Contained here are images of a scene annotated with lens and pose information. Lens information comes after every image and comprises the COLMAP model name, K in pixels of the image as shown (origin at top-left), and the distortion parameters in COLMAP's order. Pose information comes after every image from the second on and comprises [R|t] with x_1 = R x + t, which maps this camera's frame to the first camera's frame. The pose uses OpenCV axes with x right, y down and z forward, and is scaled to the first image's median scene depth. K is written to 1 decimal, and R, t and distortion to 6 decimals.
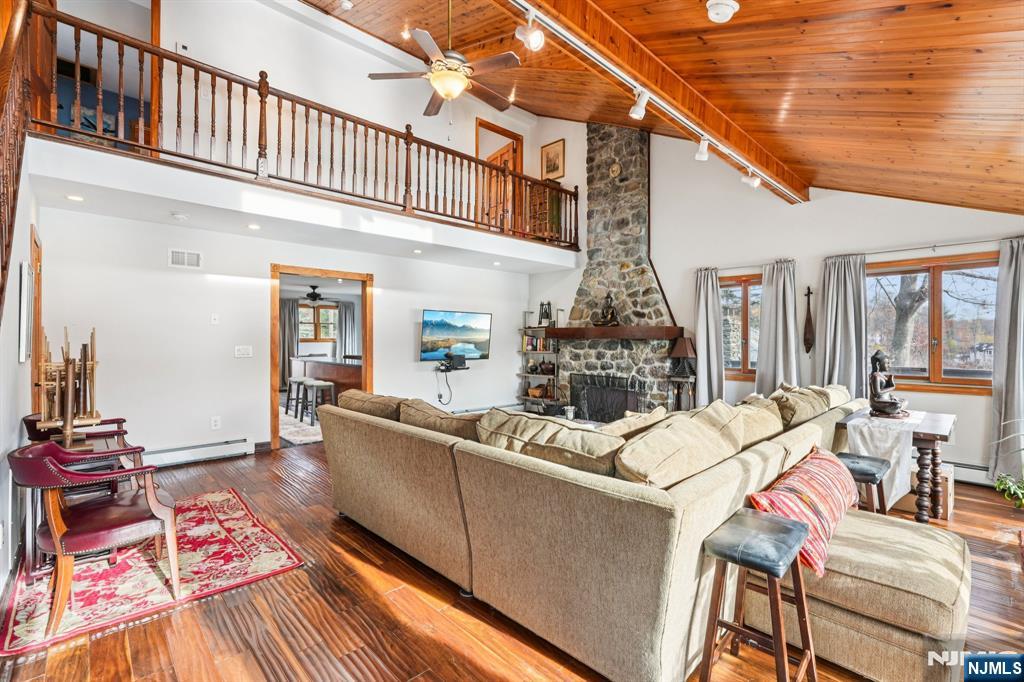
lens RADIAL K [[453.1, 0, 517.5], [0, 453.1, 340.7], [0, 0, 1]] dist [-0.010823, 0.002055]
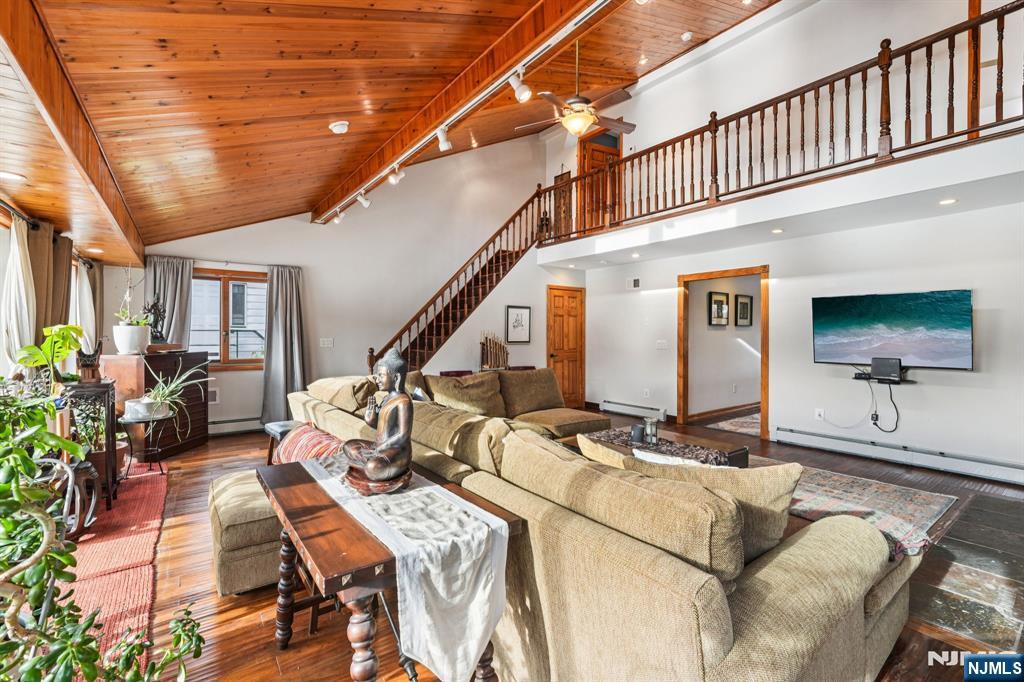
lens RADIAL K [[453.1, 0, 516.6], [0, 453.1, 334.8], [0, 0, 1]] dist [-0.010823, 0.002055]
pose [[-0.118915, -0.004544, -0.992894, 0.674107], [-0.008083, 0.999961, -0.003608, 0.002920], [0.992872, 0.007596, -0.118947, 0.622310]]
